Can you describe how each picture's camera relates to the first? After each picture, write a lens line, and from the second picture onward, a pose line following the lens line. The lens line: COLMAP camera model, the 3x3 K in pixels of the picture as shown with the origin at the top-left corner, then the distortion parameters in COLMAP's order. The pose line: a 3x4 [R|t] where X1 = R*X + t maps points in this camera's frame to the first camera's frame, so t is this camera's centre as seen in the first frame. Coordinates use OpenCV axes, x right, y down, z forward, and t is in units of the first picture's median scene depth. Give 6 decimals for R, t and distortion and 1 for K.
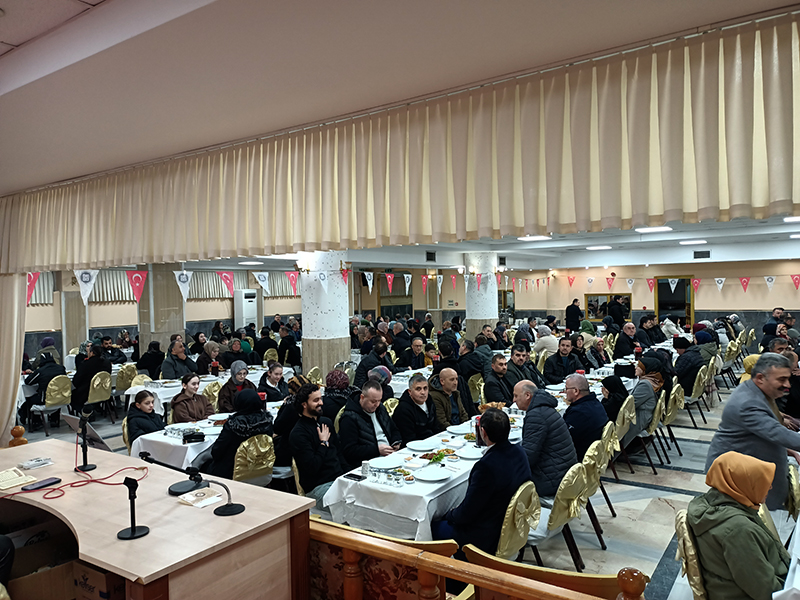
lens RADIAL K [[592.9, 0, 402.0], [0, 592.9, 285.4], [0, 0, 1]] dist [0.067381, -0.064125]
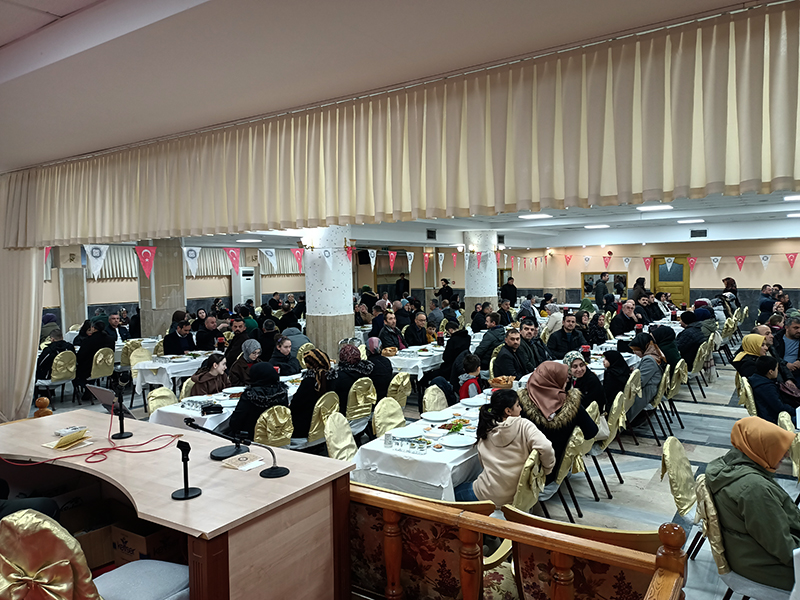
lens RADIAL K [[593.4, 0, 401.1], [0, 593.4, 285.4], [0, 0, 1]] dist [0.067721, -0.065595]
pose [[0.999908, 0.002205, 0.013419, -0.043301], [-0.002673, 0.999385, 0.034977, 0.006923], [-0.013333, -0.035010, 0.999298, -0.013818]]
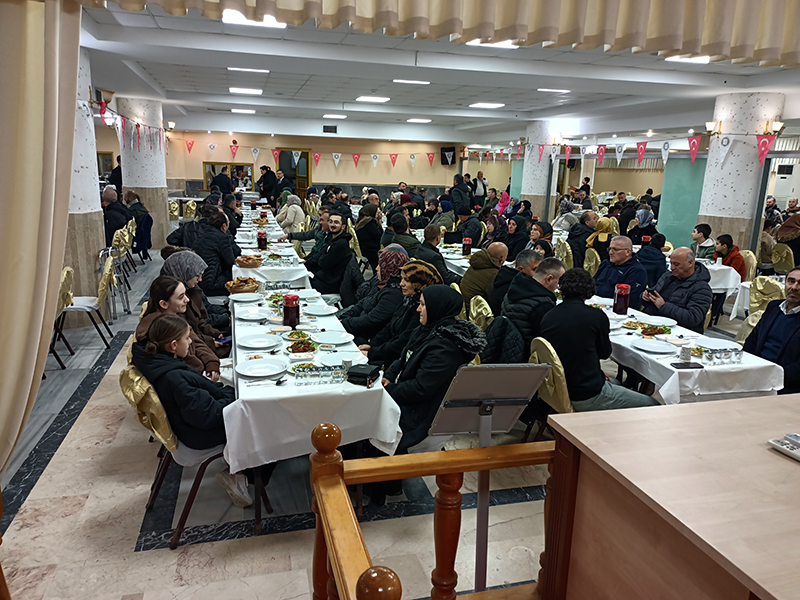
lens RADIAL K [[592.9, 0, 402.0], [0, 592.9, 285.4], [0, 0, 1]] dist [0.067381, -0.064125]
pose [[0.651049, -0.107471, 0.751389, -0.786642], [-0.051009, 0.981493, 0.184580, 0.061236], [-0.757320, -0.158498, 0.633518, 0.642403]]
